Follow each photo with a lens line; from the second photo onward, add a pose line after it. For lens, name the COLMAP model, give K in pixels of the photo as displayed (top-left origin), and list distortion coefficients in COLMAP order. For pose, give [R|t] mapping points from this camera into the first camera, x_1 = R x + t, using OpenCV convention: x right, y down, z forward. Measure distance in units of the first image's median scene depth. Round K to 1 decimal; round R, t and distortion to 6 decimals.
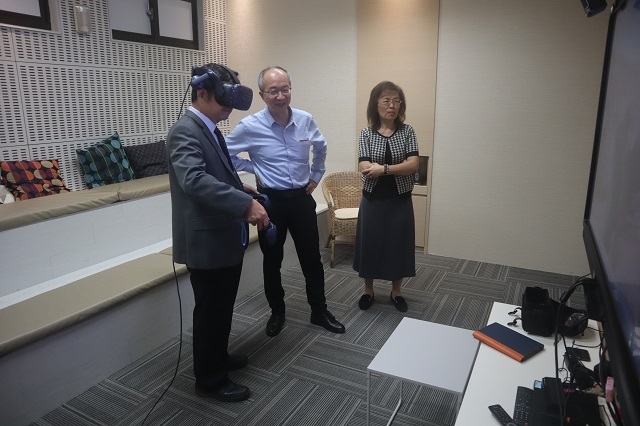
lens RADIAL K [[439.4, 0, 315.7], [0, 439.4, 210.7], [0, 0, 1]] dist [-0.125995, 0.069973]
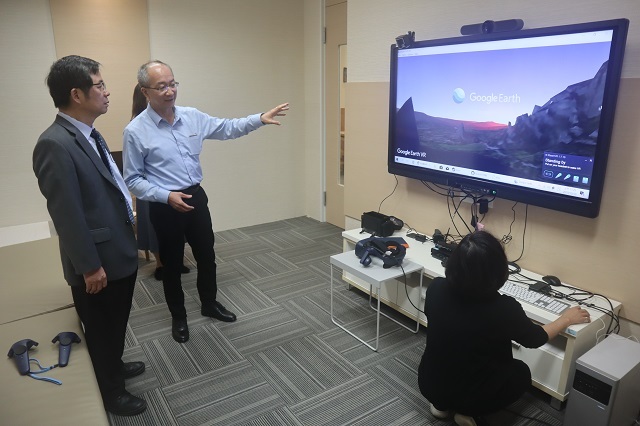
lens RADIAL K [[439.4, 0, 321.0], [0, 439.4, 209.8], [0, 0, 1]] dist [-0.125995, 0.069973]
pose [[0.461421, -0.225215, 0.858119, -0.669783], [0.206579, 0.967930, 0.142955, -0.068774], [-0.862795, 0.111307, 0.493149, 0.233315]]
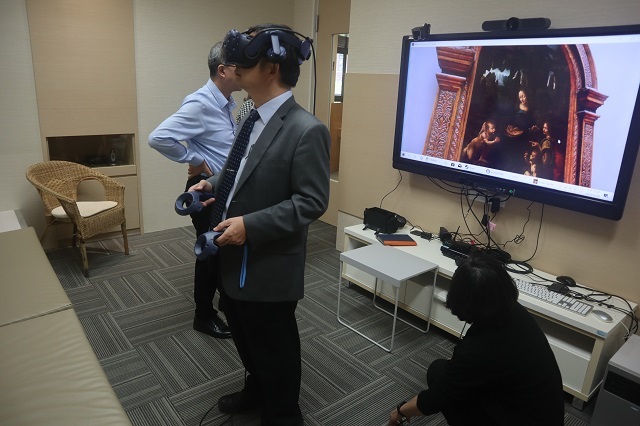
lens RADIAL K [[439.4, 0, 321.3], [0, 439.4, 211.5], [0, 0, 1]] dist [-0.125995, 0.069973]
pose [[0.372445, -0.232298, 0.898511, -0.679207], [0.165721, 0.969253, 0.181894, -0.087835], [-0.913138, 0.081157, 0.399490, 0.363393]]
